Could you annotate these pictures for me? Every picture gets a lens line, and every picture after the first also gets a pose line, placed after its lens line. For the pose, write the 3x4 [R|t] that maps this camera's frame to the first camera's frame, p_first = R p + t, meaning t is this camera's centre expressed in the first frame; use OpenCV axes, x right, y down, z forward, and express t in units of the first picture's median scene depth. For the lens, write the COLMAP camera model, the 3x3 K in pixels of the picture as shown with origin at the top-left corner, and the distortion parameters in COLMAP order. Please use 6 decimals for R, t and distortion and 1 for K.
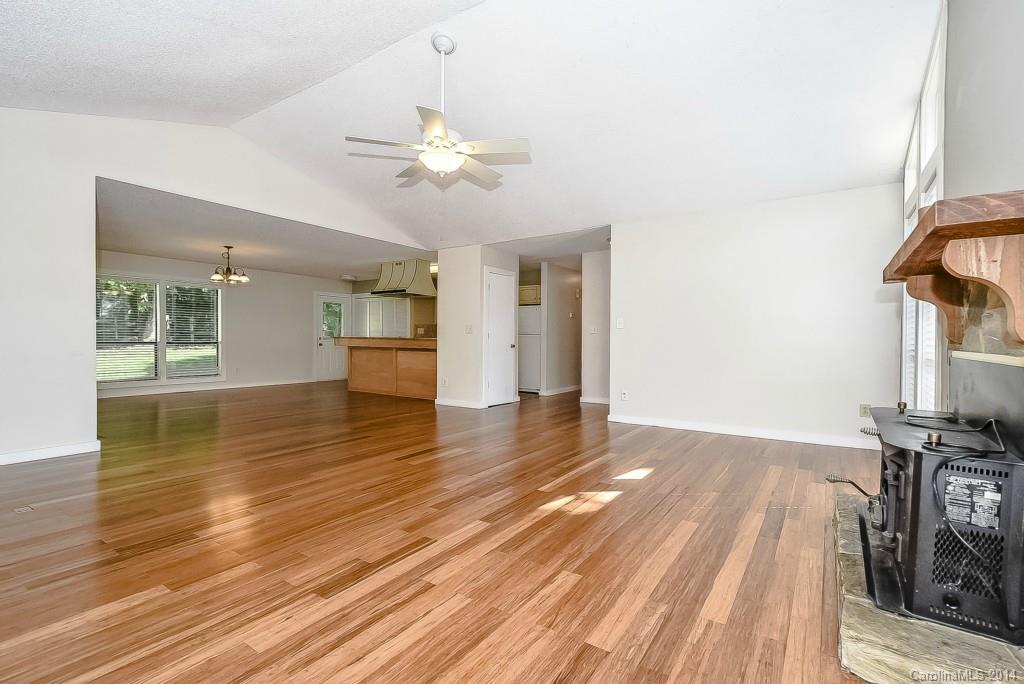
lens RADIAL K [[471.7, 0, 522.6], [0, 471.7, 346.1], [0, 0, 1]] dist [0.001228, -0.003790]
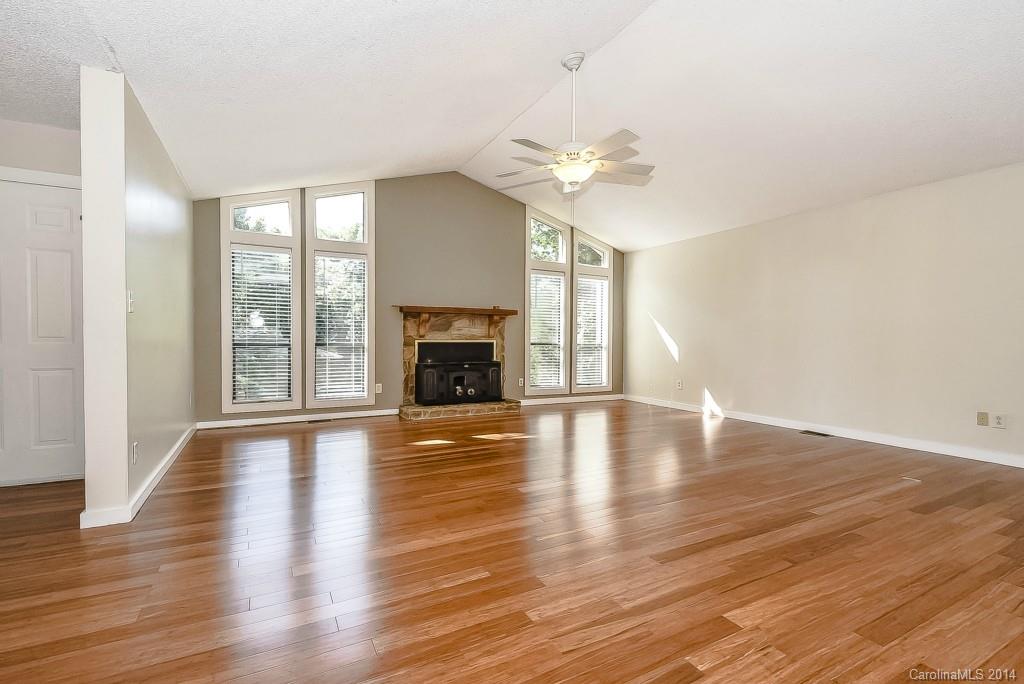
lens RADIAL K [[471.7, 0, 508.2], [0, 471.7, 345.4], [0, 0, 1]] dist [0.001228, -0.003790]
pose [[-0.879454, -0.021448, 0.475500, -0.236411], [-0.004344, 0.999304, 0.037040, -0.014649], [-0.475963, 0.030509, -0.878936, 0.851264]]
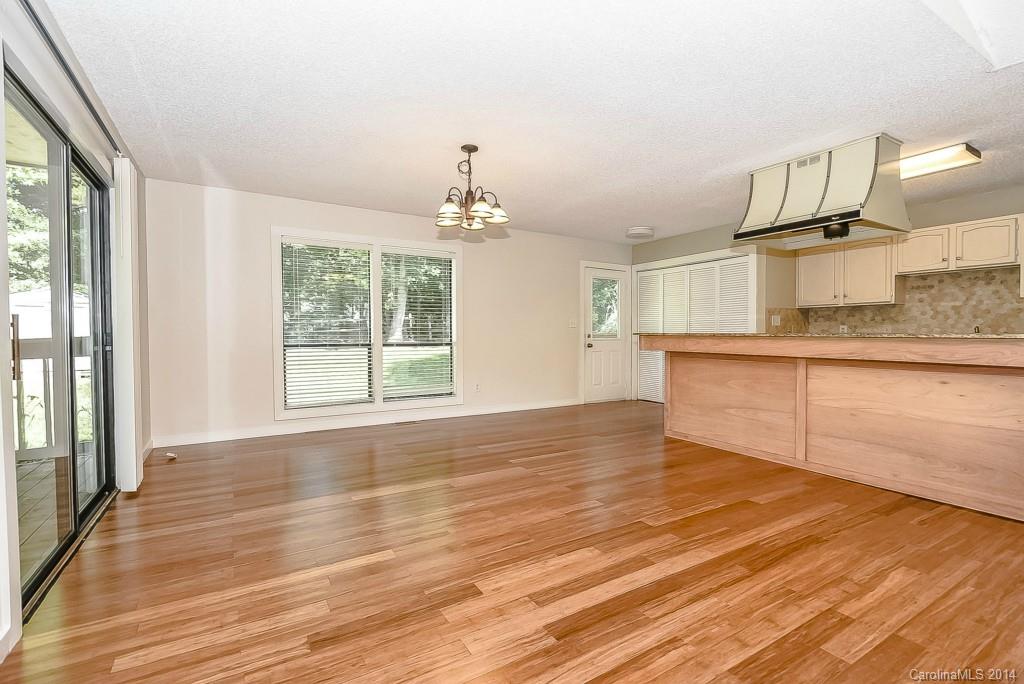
lens RADIAL K [[471.7, 0, 509.9], [0, 471.7, 345.1], [0, 0, 1]] dist [0.001228, -0.003790]
pose [[0.899457, 0.000918, -0.437009, -0.322402], [0.001626, 0.999984, 0.005447, -0.009714], [0.437007, -0.005610, 0.899441, 0.500188]]
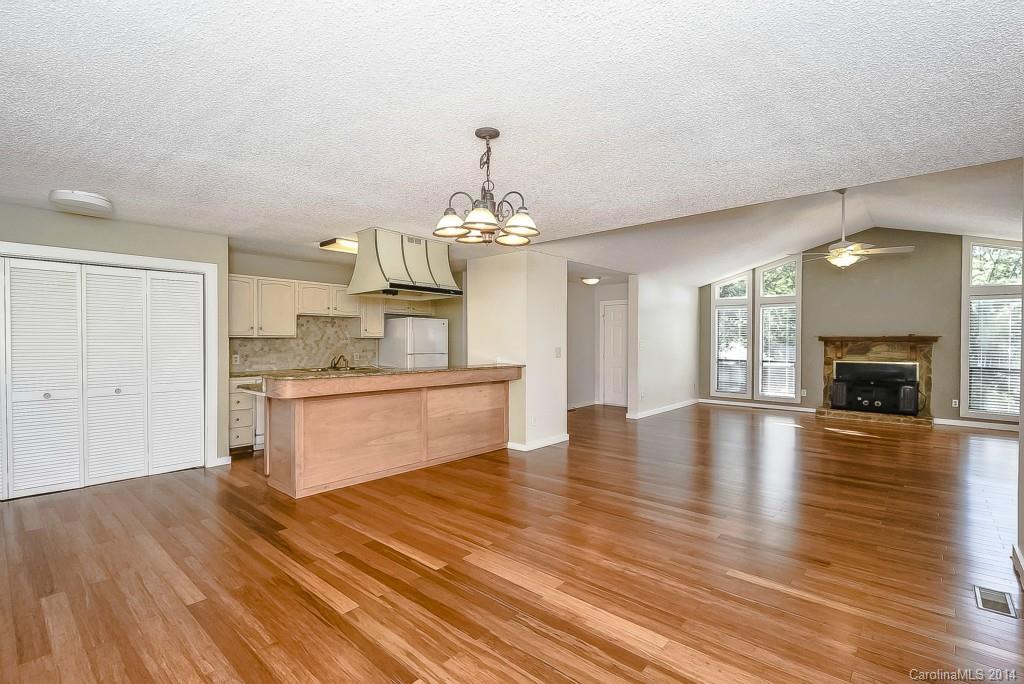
lens RADIAL K [[471.7, 0, 522.7], [0, 471.7, 342.1], [0, 0, 1]] dist [0.001228, -0.003790]
pose [[0.128299, -0.013242, 0.991647, -0.830911], [0.013599, 0.999840, 0.011592, -0.054795], [-0.991642, 0.011998, 0.128459, 0.803354]]
